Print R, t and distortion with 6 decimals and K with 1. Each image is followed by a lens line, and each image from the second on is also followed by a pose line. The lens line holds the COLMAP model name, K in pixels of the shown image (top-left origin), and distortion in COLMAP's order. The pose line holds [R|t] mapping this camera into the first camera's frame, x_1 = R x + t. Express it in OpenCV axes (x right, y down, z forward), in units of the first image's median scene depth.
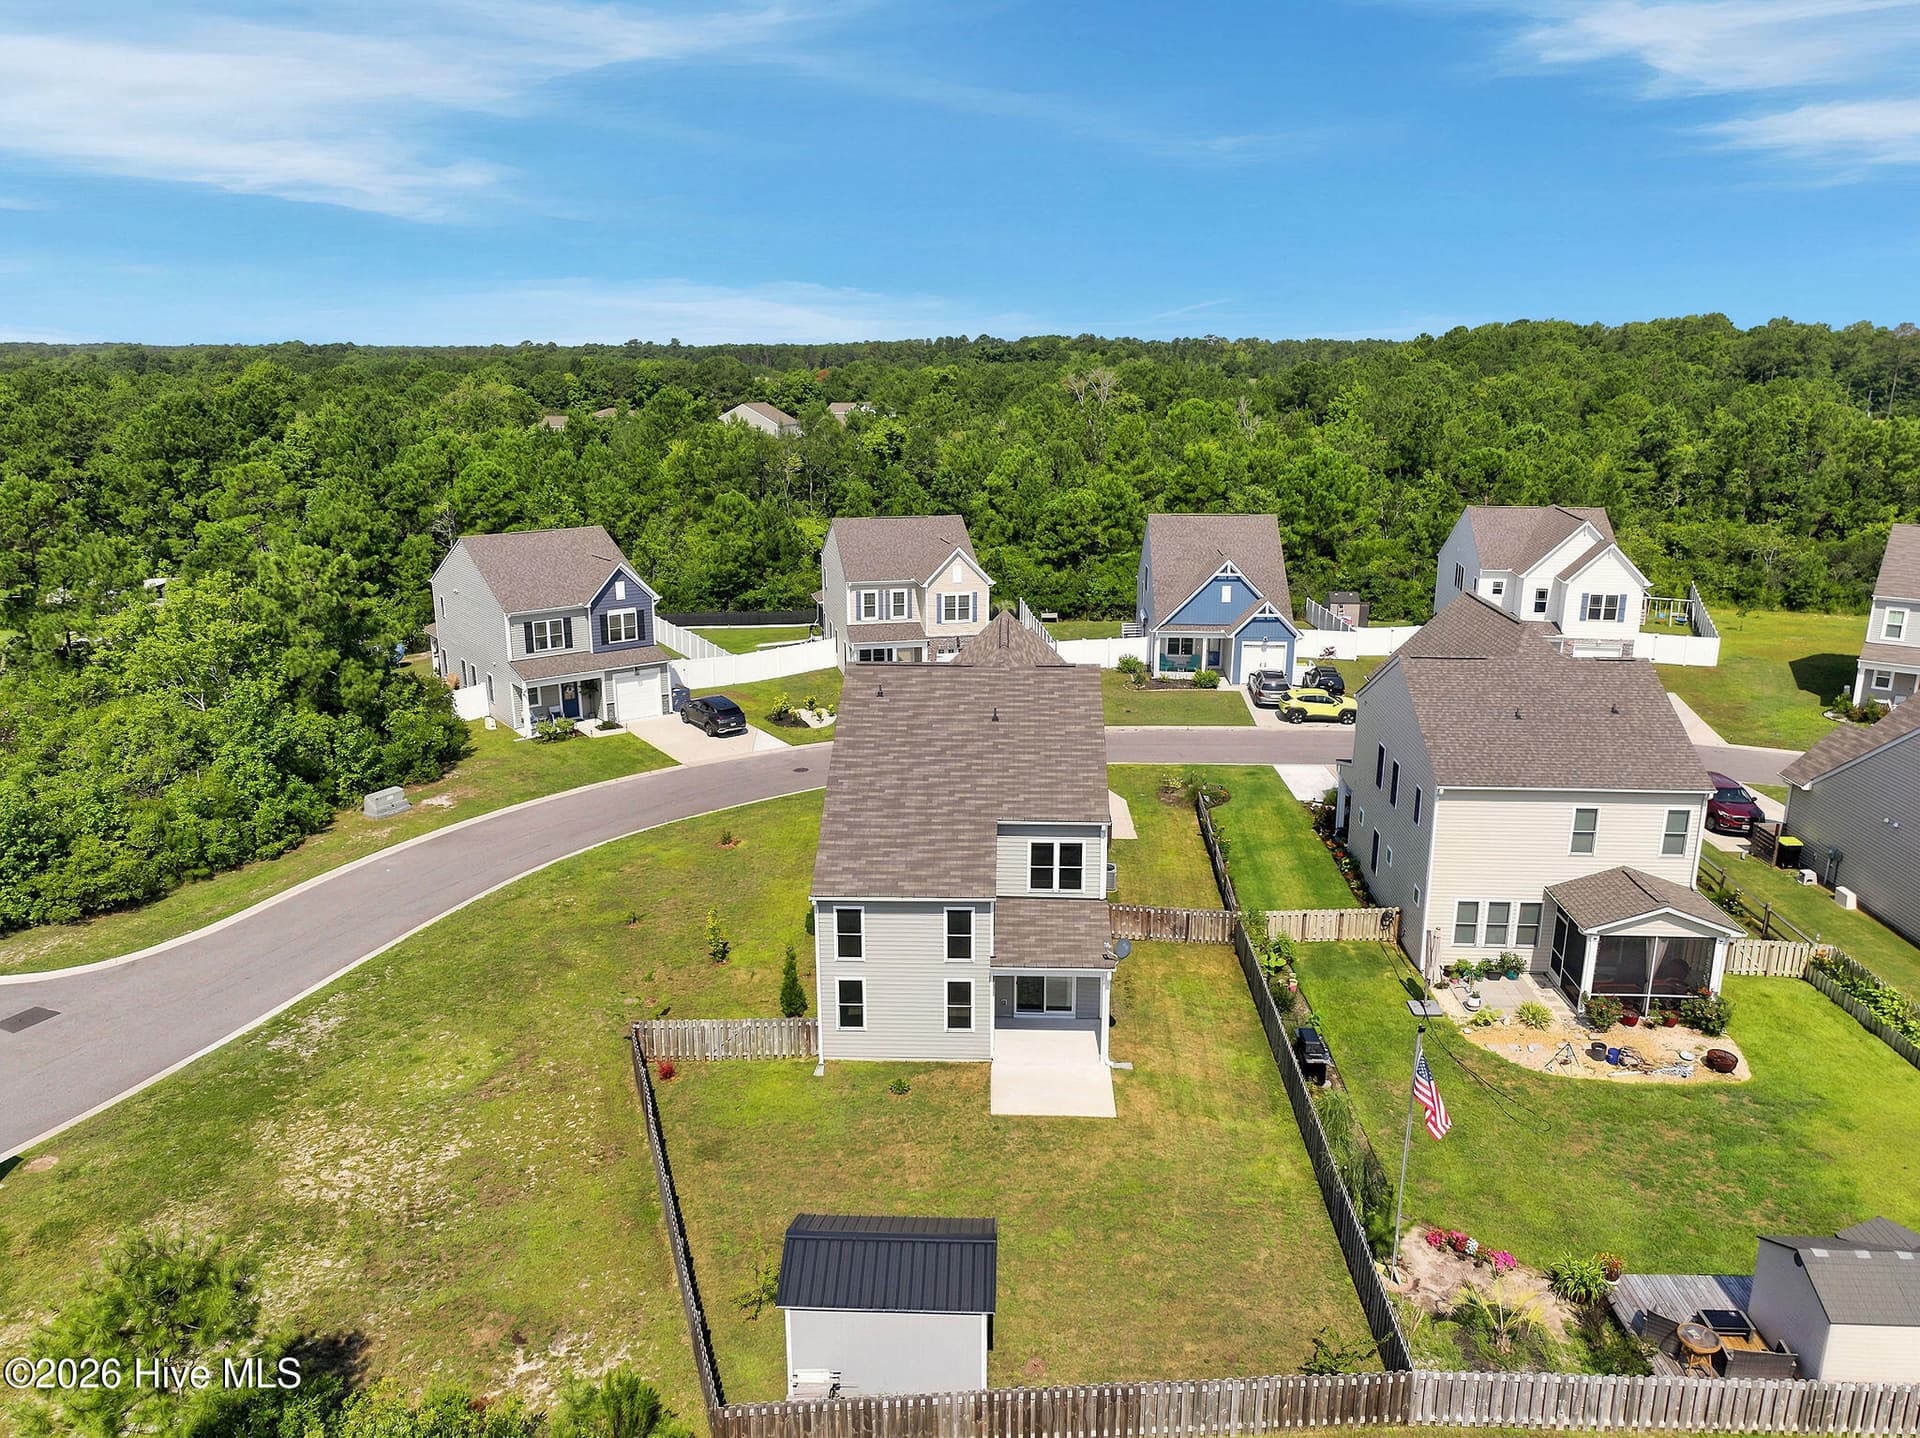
lens RADIAL K [[1368.6, 0, 959.6], [0, 1368.6, 718.1], [0, 0, 1]] dist [0.015864, -0.001576]
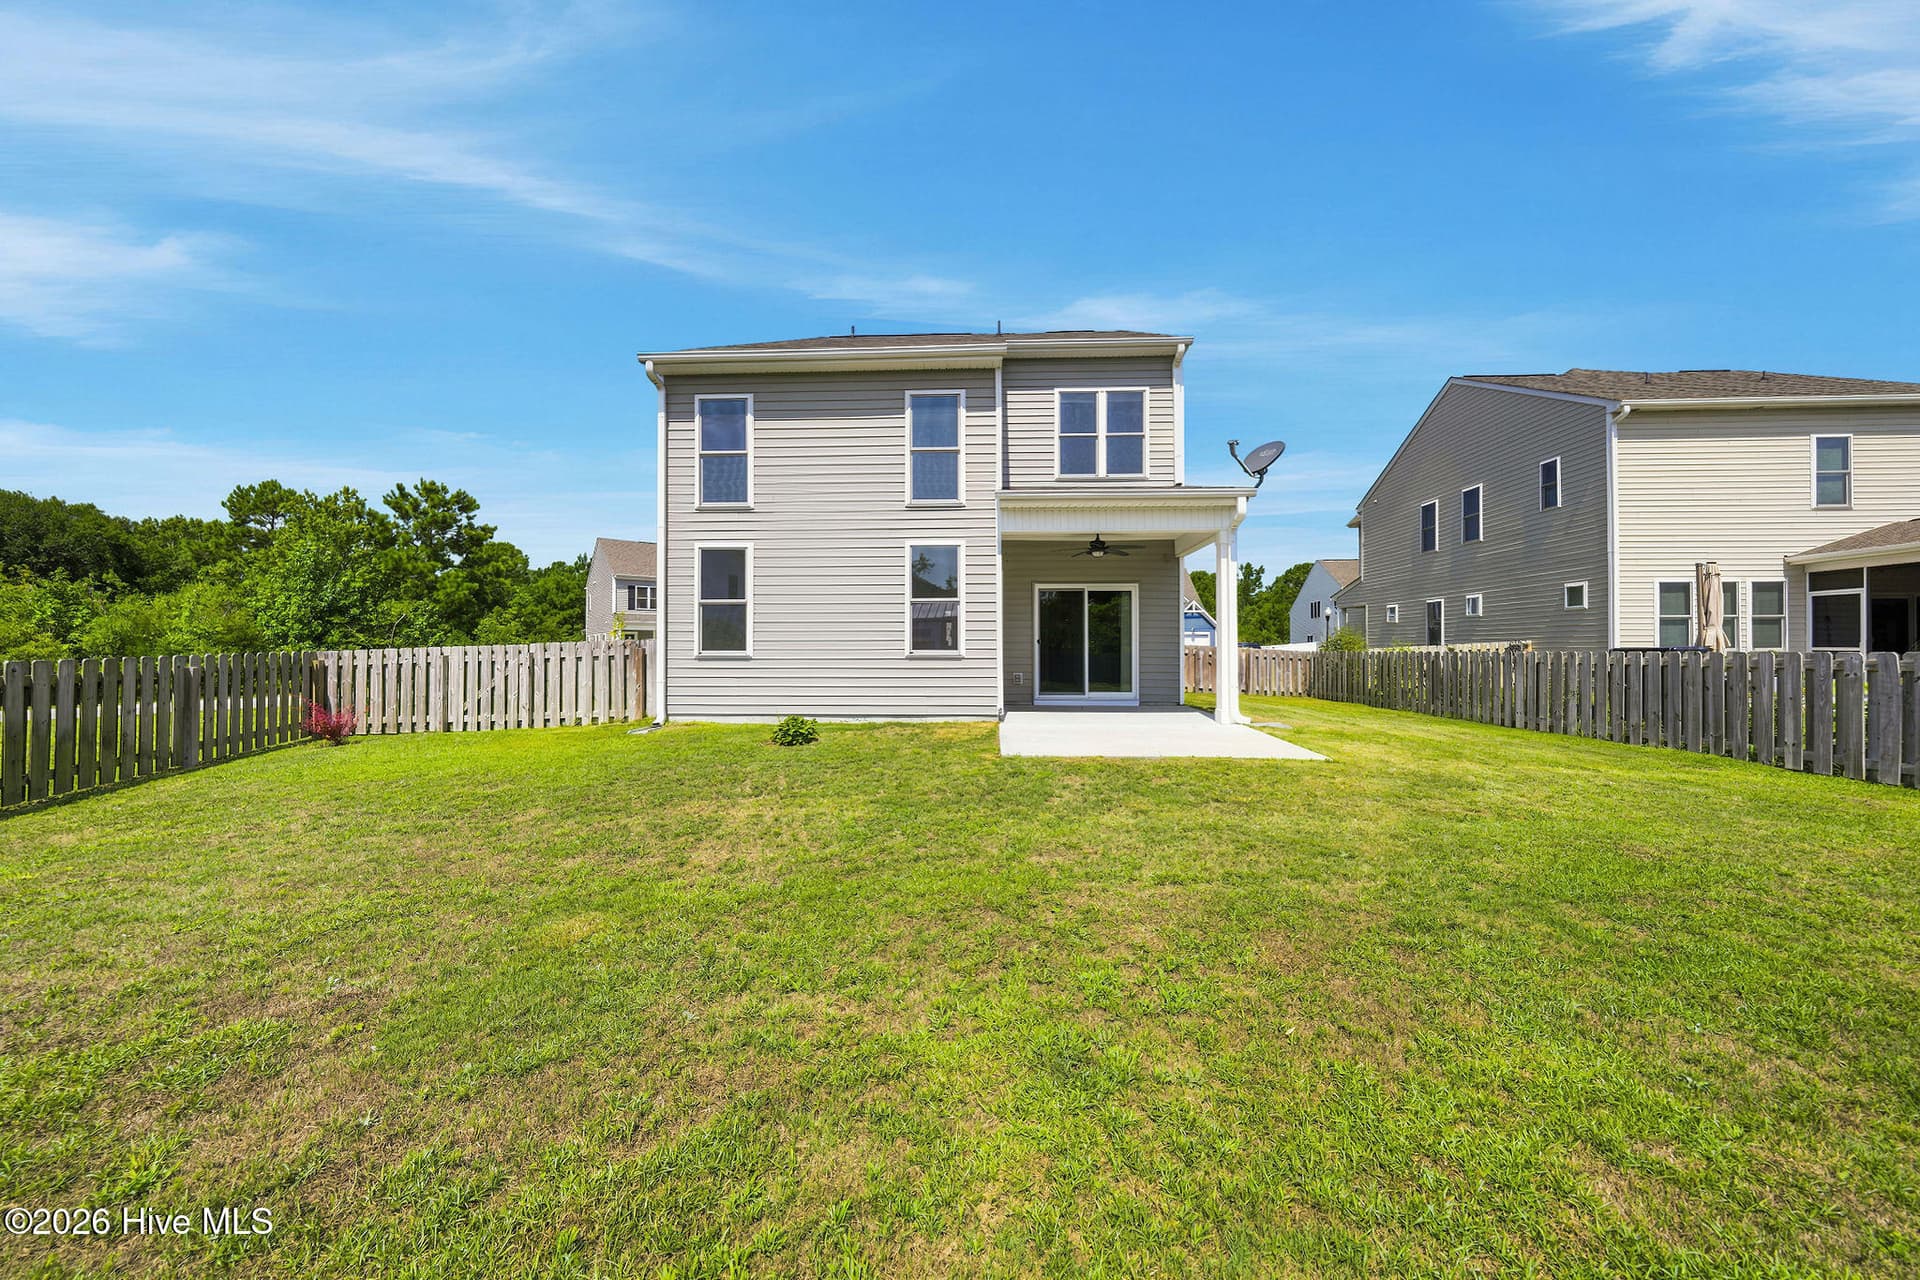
lens RADIAL K [[698.7, 0, 958.9], [0, 698.7, 644.2], [0, 0, 1]] dist [-0.016458, 0.000737]
pose [[0.999772, 0.003768, -0.020999, 0.014207], [-0.009043, 0.966325, -0.257165, 0.284256], [0.019323, 0.257296, 0.966139, 0.735604]]
